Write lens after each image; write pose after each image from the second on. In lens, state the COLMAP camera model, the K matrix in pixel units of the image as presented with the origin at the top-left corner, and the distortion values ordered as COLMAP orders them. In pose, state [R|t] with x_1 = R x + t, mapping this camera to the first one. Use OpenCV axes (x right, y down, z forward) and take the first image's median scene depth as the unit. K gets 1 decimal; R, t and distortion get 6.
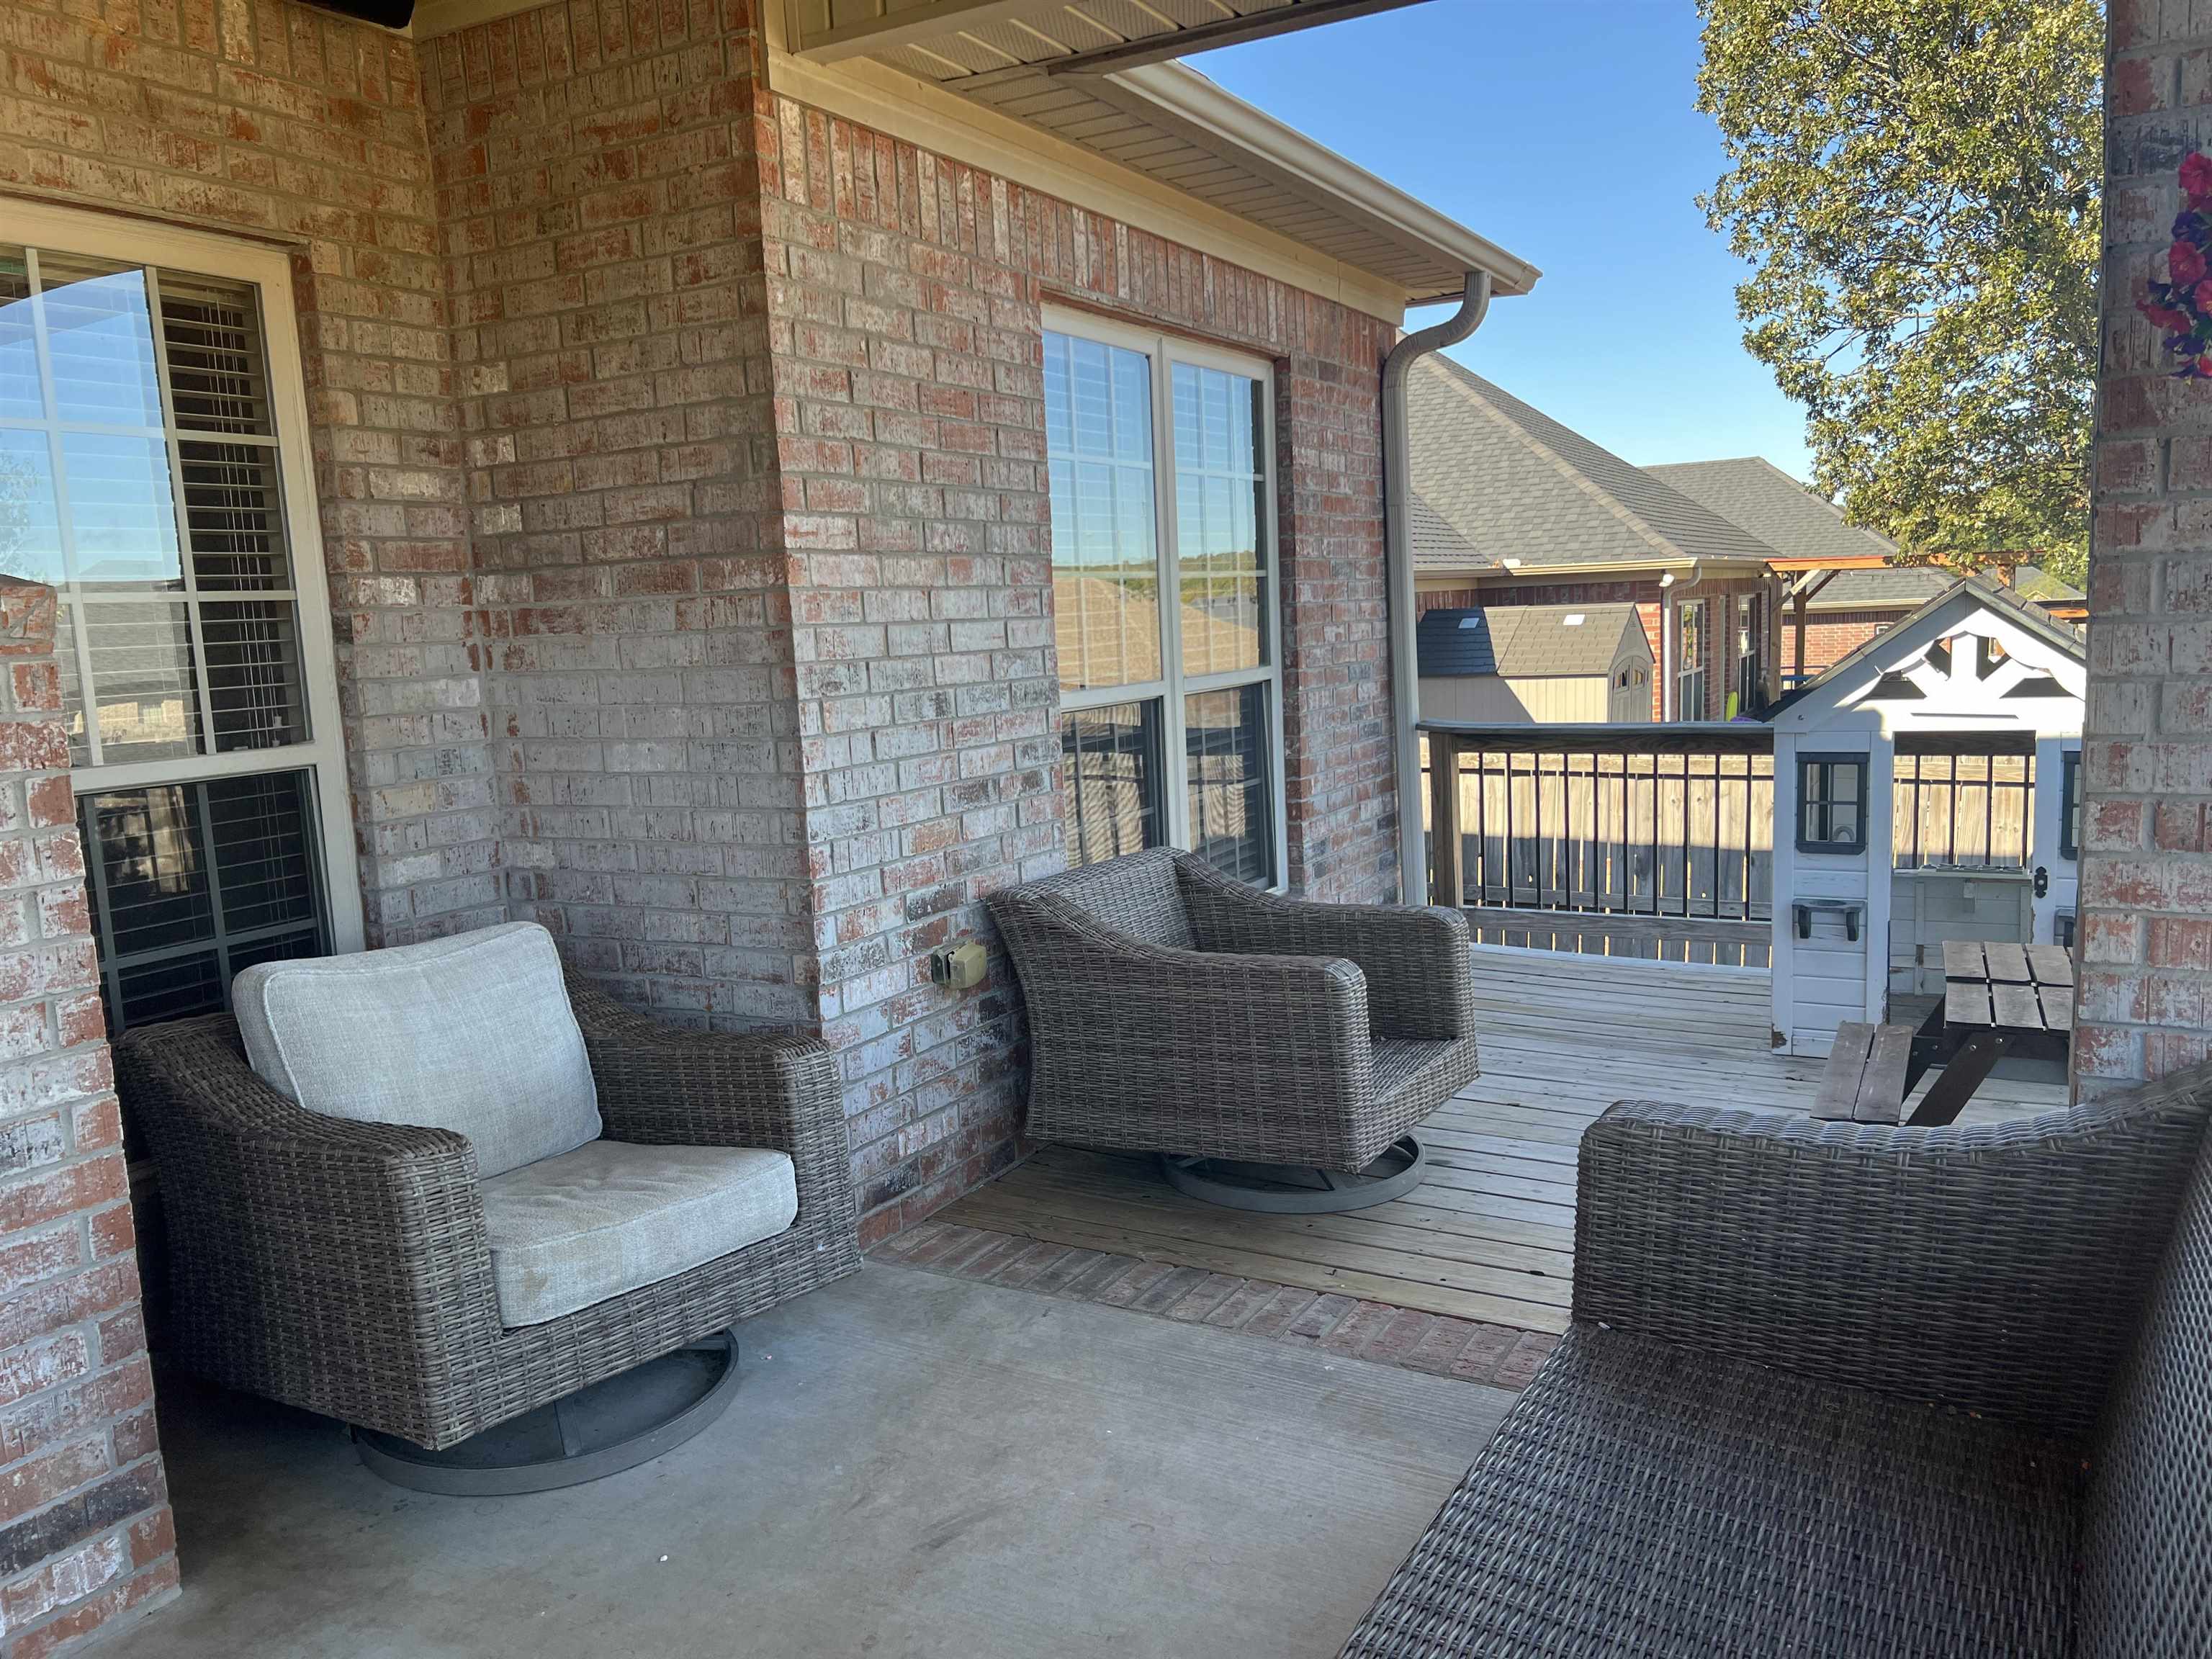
lens RADIAL K [[1661.2, 0, 1093.5], [0, 1661.2, 827.0], [0, 0, 1]] dist [0.054695, -0.066162]
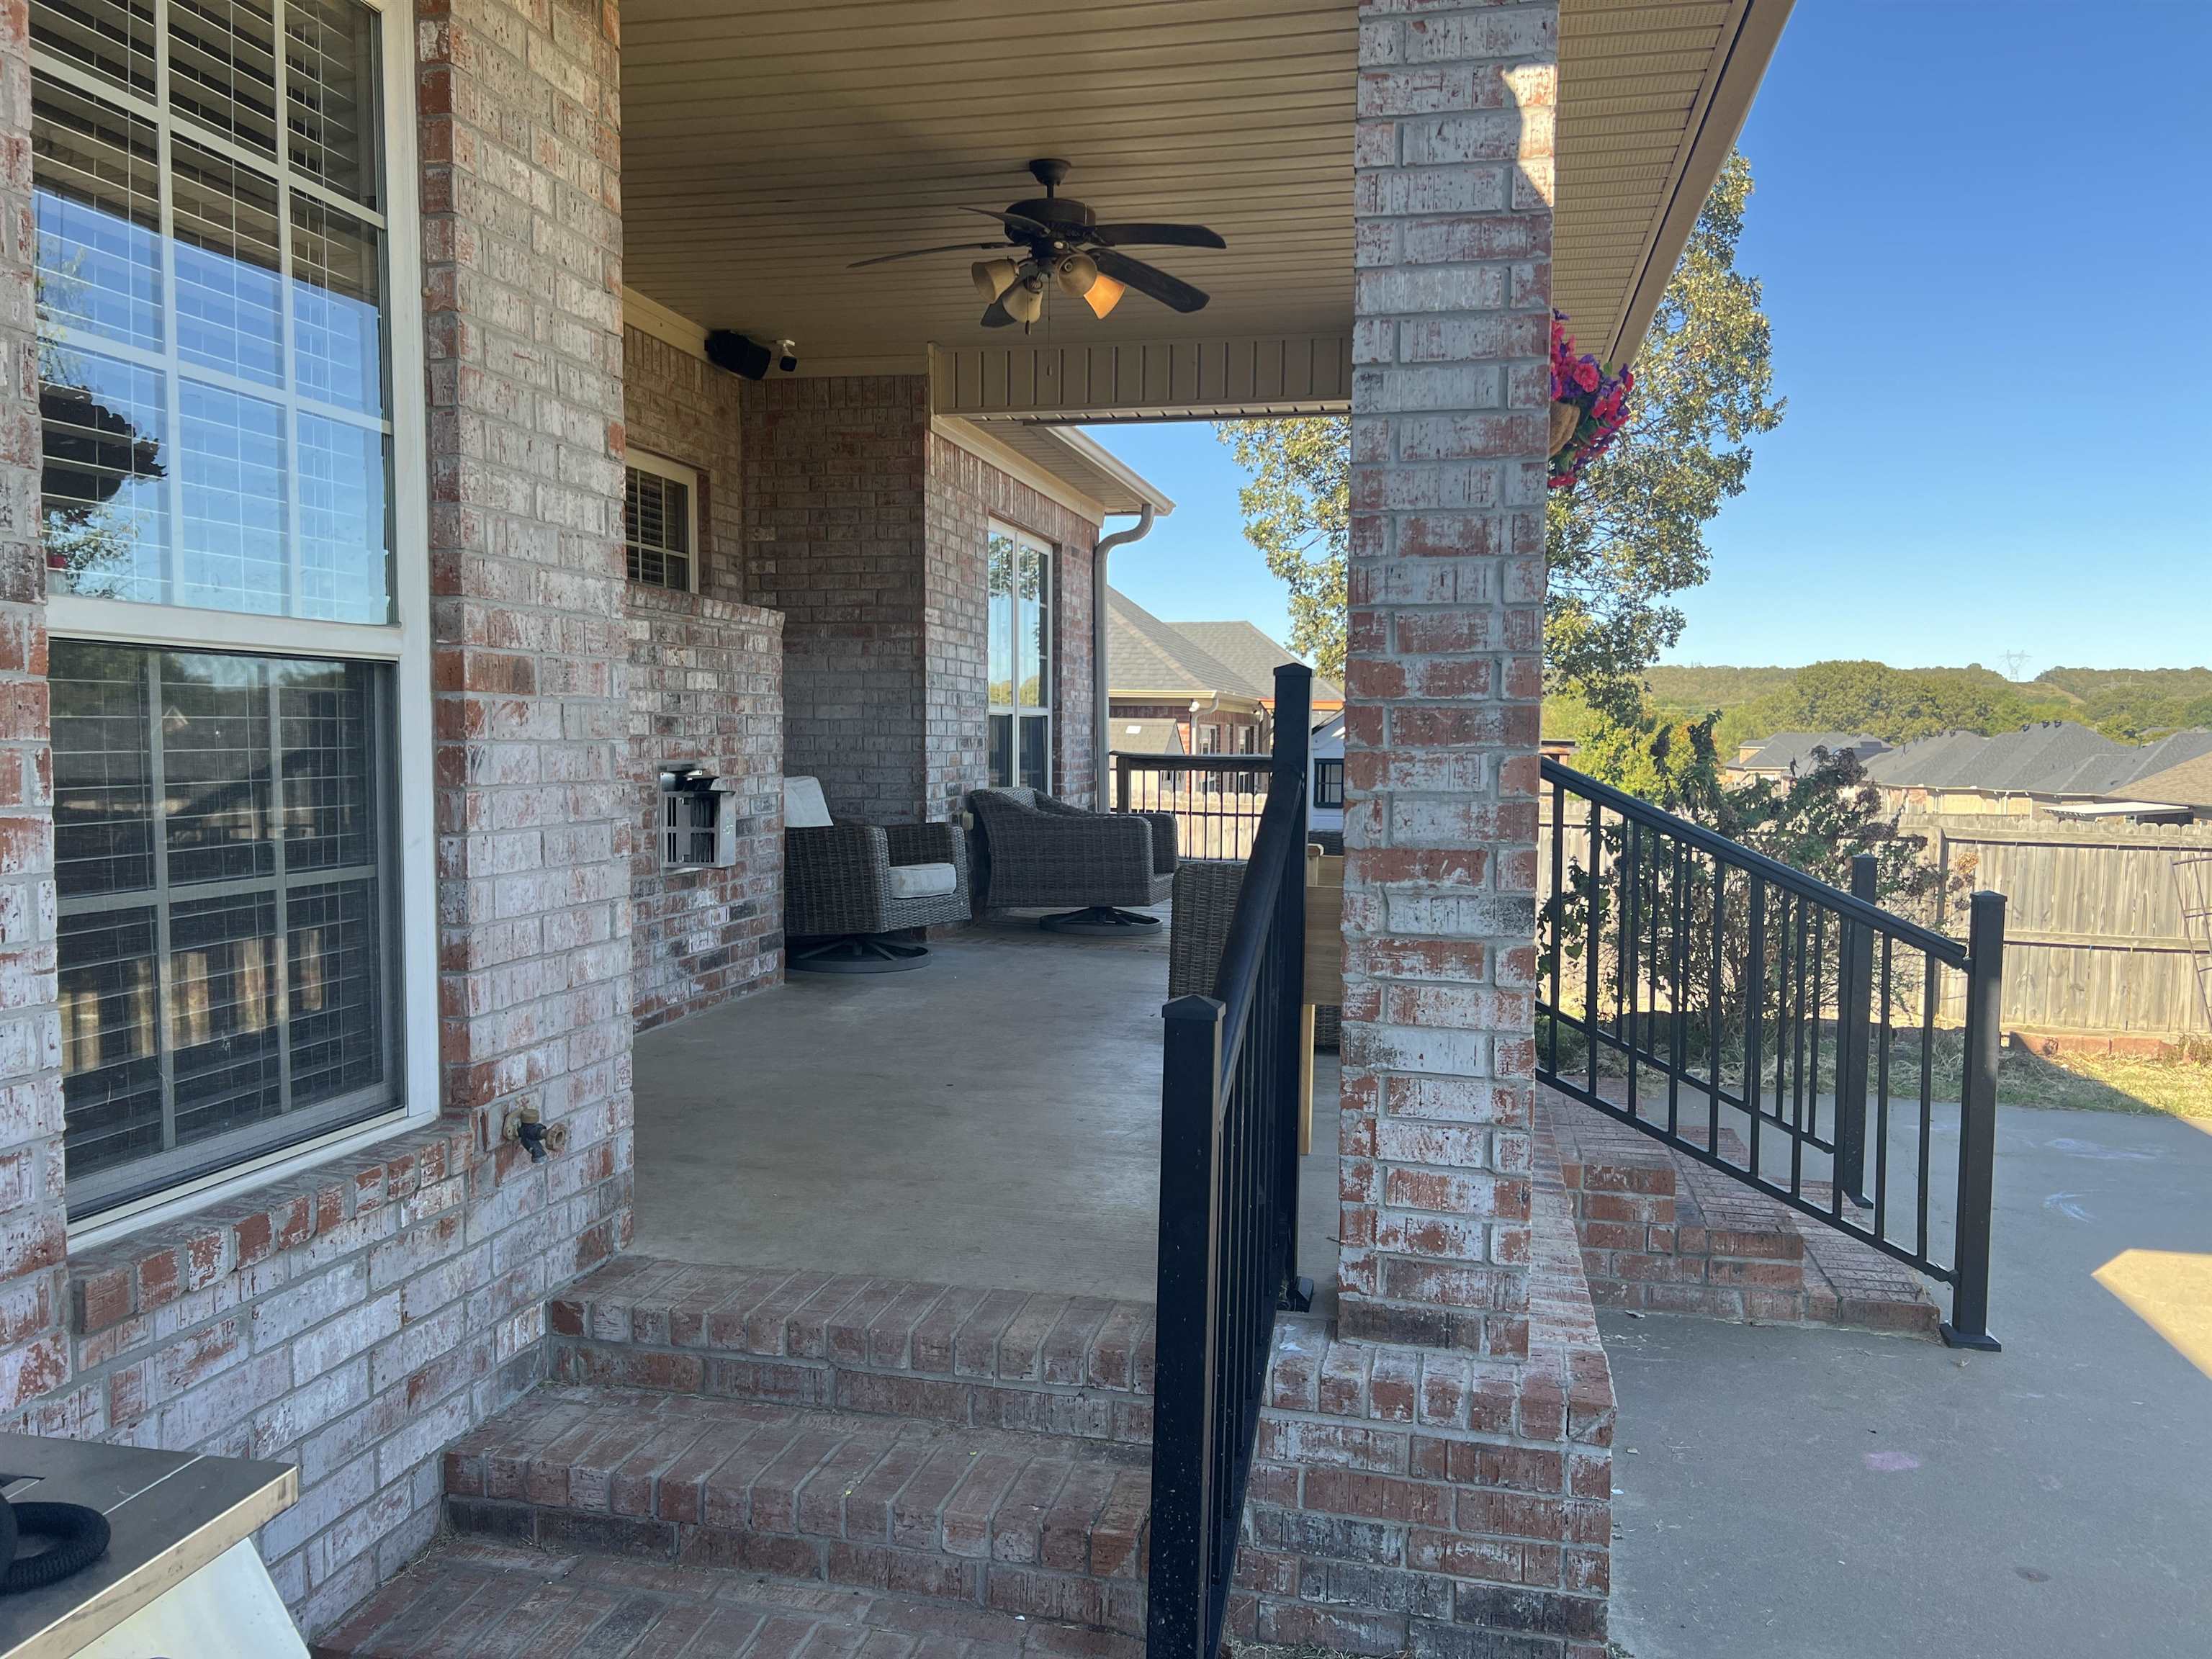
lens RADIAL K [[1661.2, 0, 1107.0], [0, 1661.2, 851.7], [0, 0, 1]] dist [0.054695, -0.066162]
pose [[0.954323, 0.030771, 0.297189, -0.533334], [-0.011849, 0.997798, -0.065261, 0.258246], [-0.298543, 0.058758, 0.952586, -1.082767]]
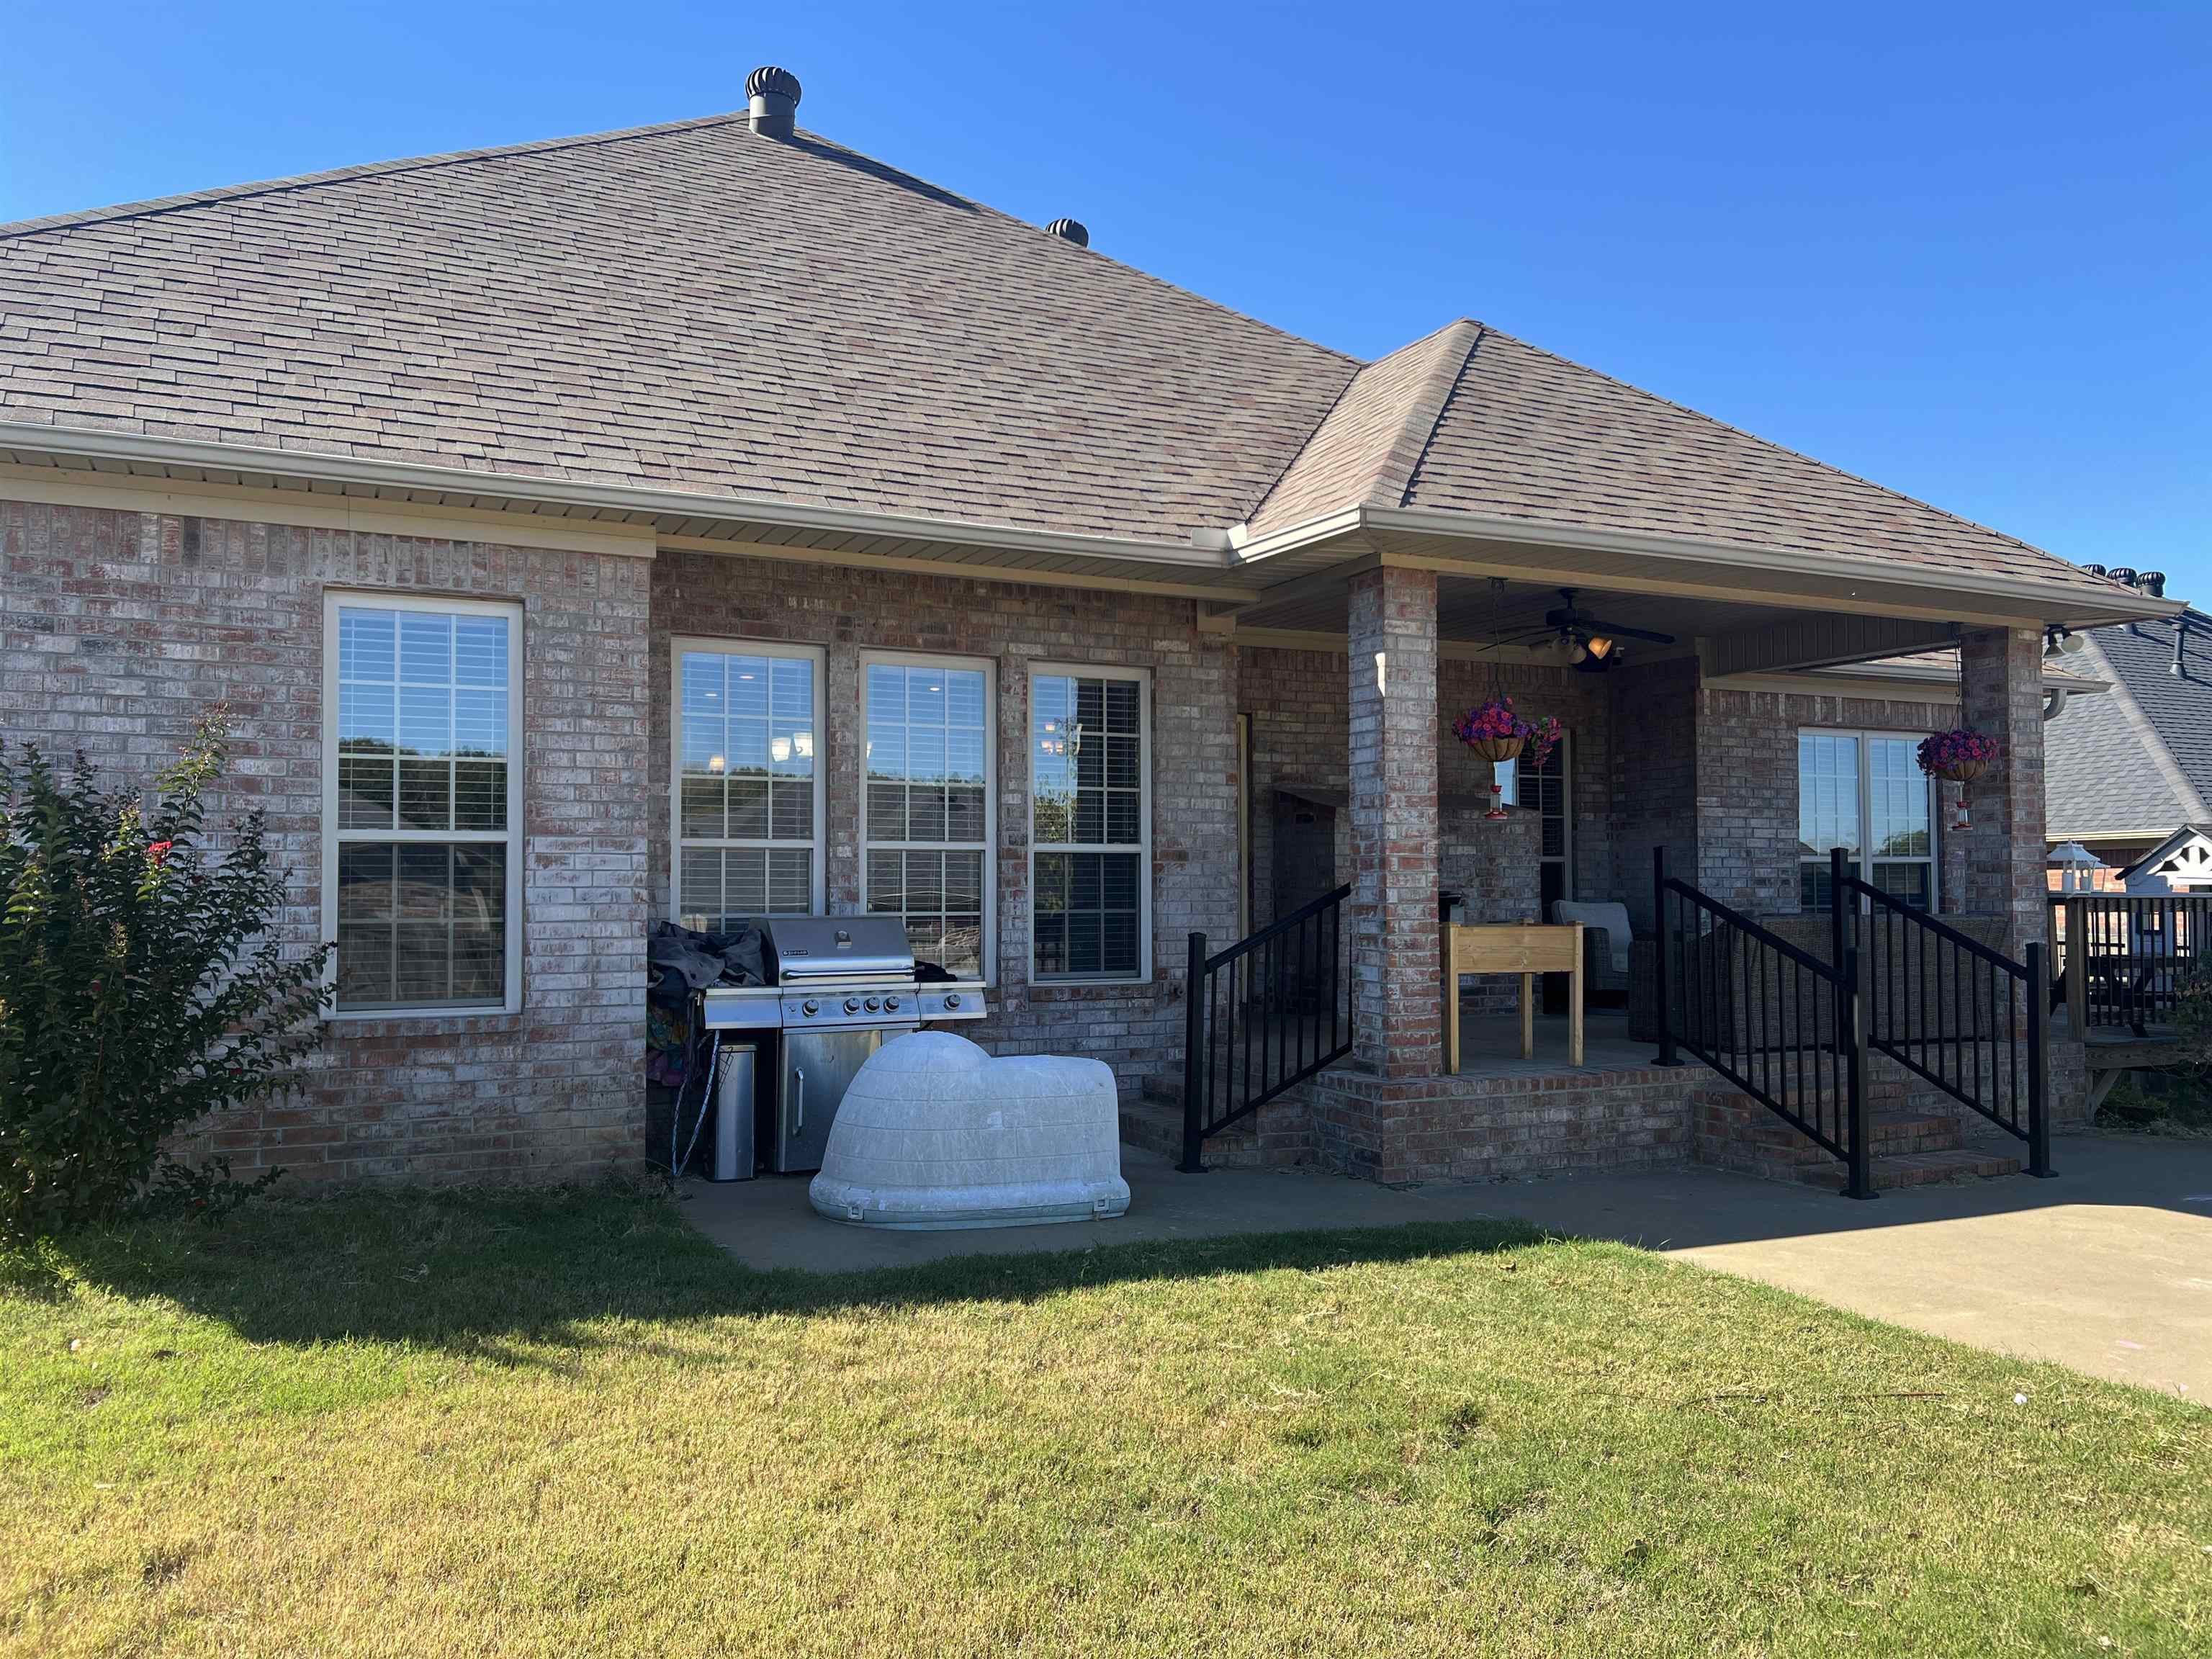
lens RADIAL K [[1661.2, 0, 1073.0], [0, 1661.2, 857.1], [0, 0, 1]] dist [0.054695, -0.066162]
pose [[0.811611, 0.029489, -0.583454, 0.740792], [-0.108007, 0.989082, -0.100253, 0.402247], [0.574127, 0.144384, 0.805935, -2.385250]]
